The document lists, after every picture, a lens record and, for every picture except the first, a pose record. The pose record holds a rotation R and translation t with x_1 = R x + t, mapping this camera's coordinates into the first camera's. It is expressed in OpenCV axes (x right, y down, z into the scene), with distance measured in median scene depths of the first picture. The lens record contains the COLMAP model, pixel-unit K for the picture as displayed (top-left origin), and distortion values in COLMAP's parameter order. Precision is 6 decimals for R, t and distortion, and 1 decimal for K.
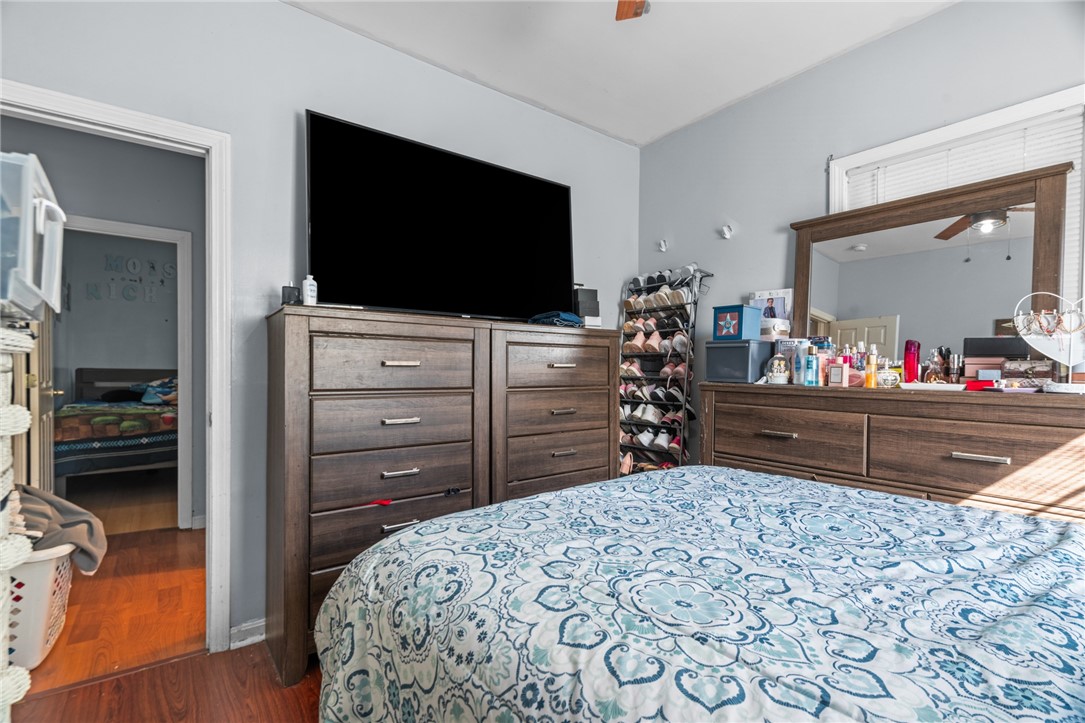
lens RADIAL K [[491.8, 0, 553.3], [0, 491.8, 380.8], [0, 0, 1]] dist [-0.004573, 0.000020]
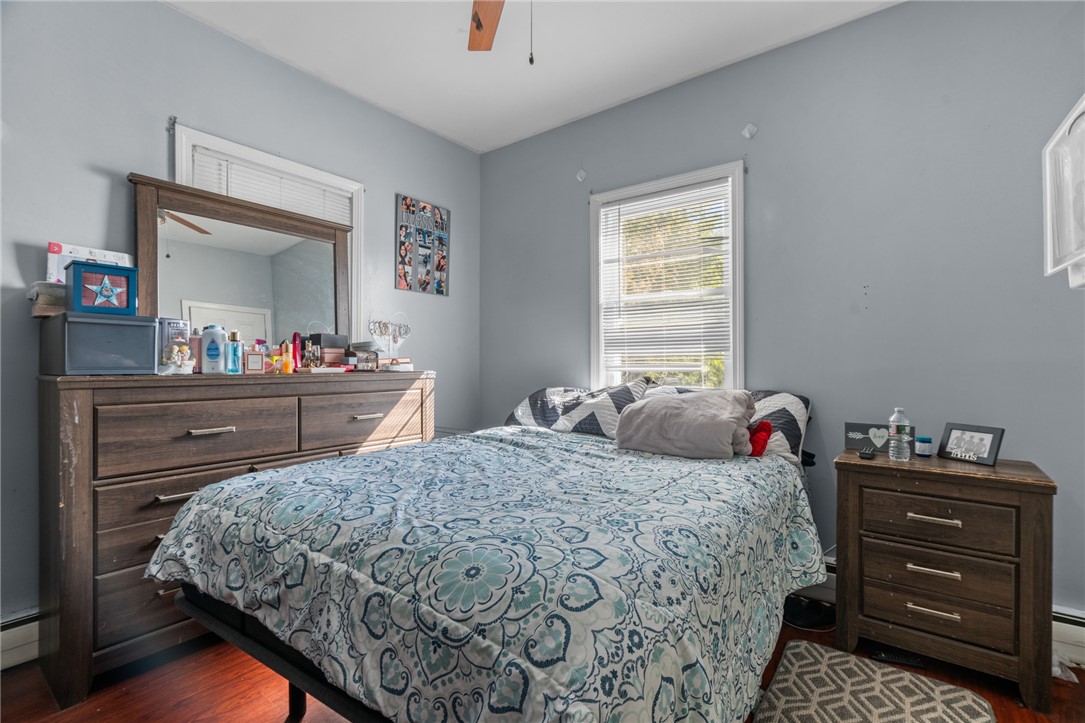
lens RADIAL K [[491.8, 0, 536.9], [0, 491.8, 359.3], [0, 0, 1]] dist [-0.004573, 0.000020]
pose [[-0.235090, -0.006328, 0.971953, -0.679227], [0.021319, 0.999705, 0.011666, -0.020966], [-0.971740, 0.023463, -0.234886, 0.848355]]
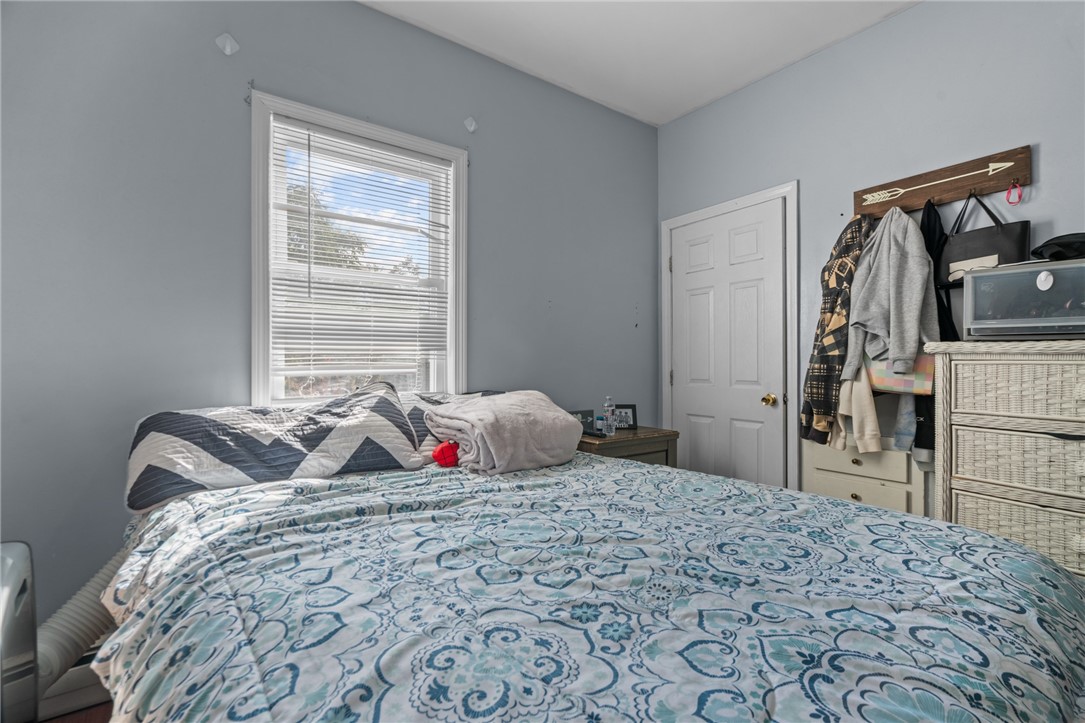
lens RADIAL K [[491.8, 0, 546.3], [0, 491.8, 360.2], [0, 0, 1]] dist [-0.004573, 0.000020]
pose [[-0.999052, -0.012020, 0.041841, 1.027253], [-0.011198, 0.999741, 0.019828, -0.018115], [-0.042069, 0.019341, -0.998928, 1.622799]]
